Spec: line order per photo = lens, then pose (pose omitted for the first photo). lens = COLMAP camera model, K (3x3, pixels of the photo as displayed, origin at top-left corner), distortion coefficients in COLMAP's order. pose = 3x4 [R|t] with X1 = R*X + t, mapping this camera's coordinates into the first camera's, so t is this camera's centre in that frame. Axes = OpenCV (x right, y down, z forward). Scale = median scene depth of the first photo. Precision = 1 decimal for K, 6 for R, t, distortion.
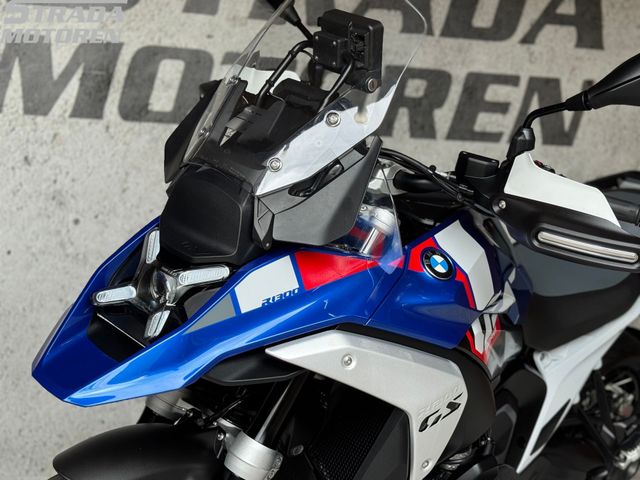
lens RADIAL K [[946.1, 0, 317.3], [0, 946.1, 240.2], [0, 0, 1]] dist [0.133480, 0.000000]
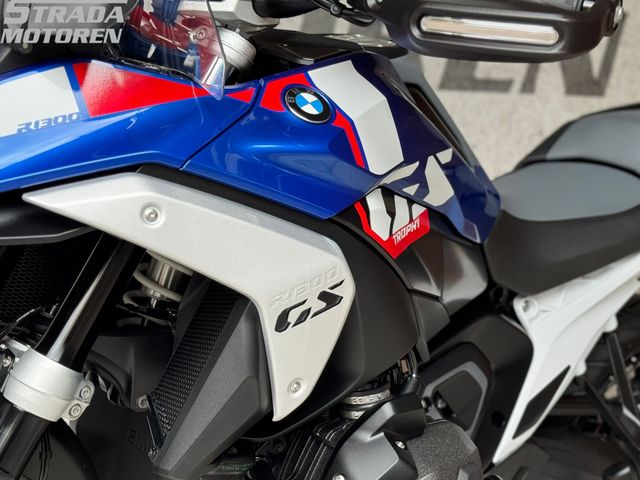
lens RADIAL K [[1103.7, 0, 325.2], [0, 1103.7, 237.6], [0, 0, 1]] dist [0.098242, 0.000000]
pose [[0.997648, -0.036087, -0.058281, 0.150614], [0.030510, 0.995113, -0.093913, 0.164674], [0.061385, 0.091914, 0.993873, 0.157561]]
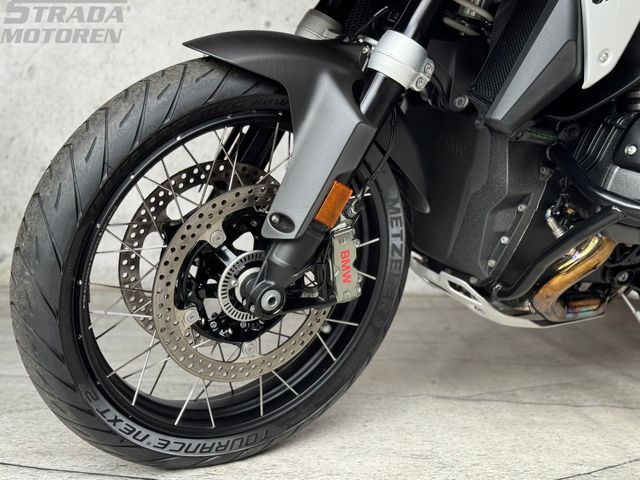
lens RADIAL K [[946.1, 0, 316.2], [0, 946.1, 222.2], [0, 0, 1]] dist [0.133480, 0.000000]
pose [[0.966864, -0.015289, -0.254833, 0.066386], [0.006003, 0.999291, -0.037178, 0.332728], [0.255221, 0.034416, 0.966270, 0.098664]]
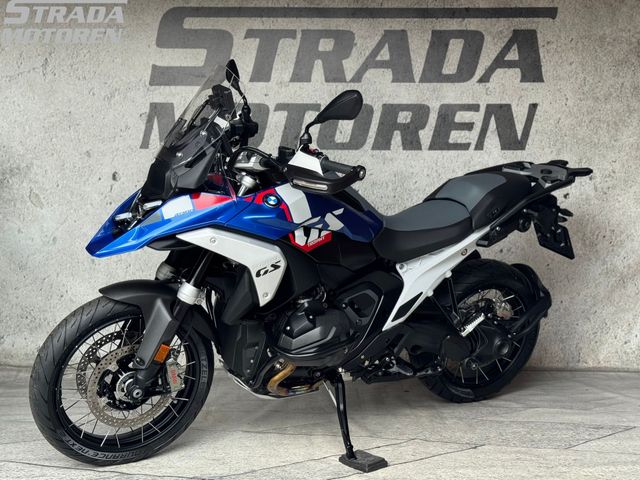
lens RADIAL K [[946.1, 0, 324.1], [0, 946.1, 239.6], [0, 0, 1]] dist [0.133480, 0.000000]
pose [[0.952768, -0.030397, -0.302174, 0.706644], [0.016201, 0.998649, -0.049375, 0.176339], [0.303267, 0.042148, 0.951973, -0.775253]]
